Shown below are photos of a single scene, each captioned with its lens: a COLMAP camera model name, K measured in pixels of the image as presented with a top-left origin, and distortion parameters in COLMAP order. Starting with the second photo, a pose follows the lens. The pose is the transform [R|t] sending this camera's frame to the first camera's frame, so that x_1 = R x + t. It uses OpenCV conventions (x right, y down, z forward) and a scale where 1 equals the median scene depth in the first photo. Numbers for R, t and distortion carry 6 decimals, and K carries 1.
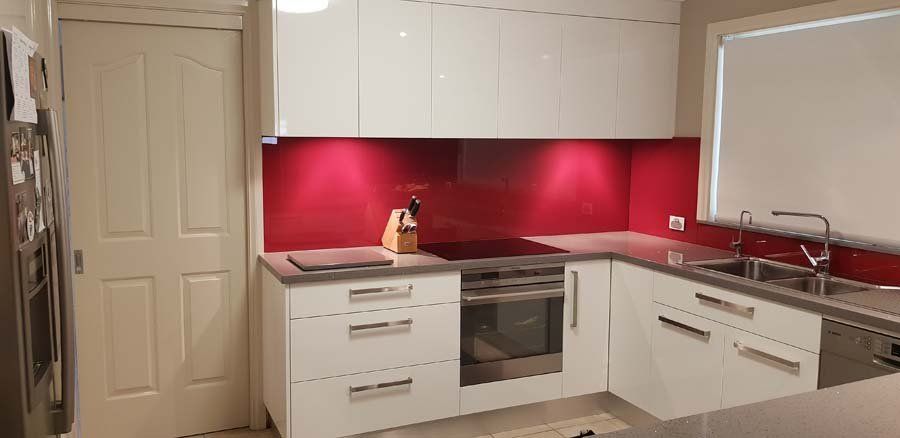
lens RADIAL K [[658.7, 0, 448.8], [0, 658.7, 205.0], [0, 0, 1]] dist [0.114933, -0.134190]
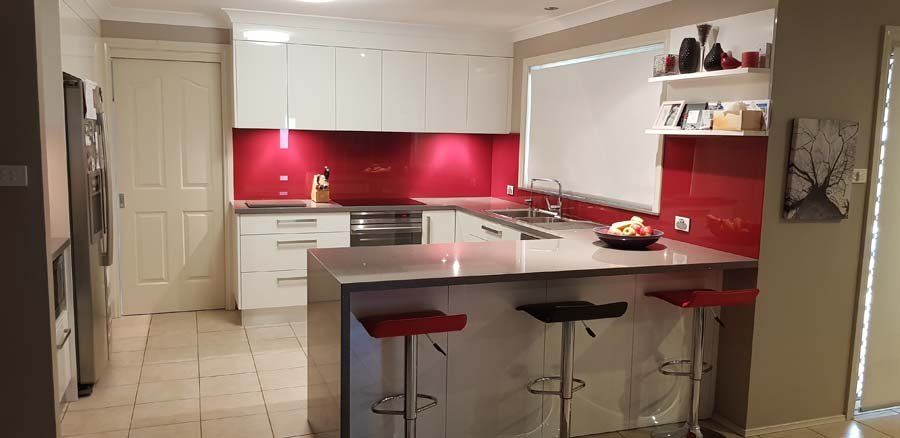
lens RADIAL K [[658.7, 0, 448.8], [0, 658.7, 205.0], [0, 0, 1]] dist [0.114933, -0.134190]
pose [[0.997011, 0.020341, -0.074532, 0.370636], [-0.019773, 0.999770, 0.008348, 0.061425], [0.074685, -0.006850, 0.997184, -0.582003]]
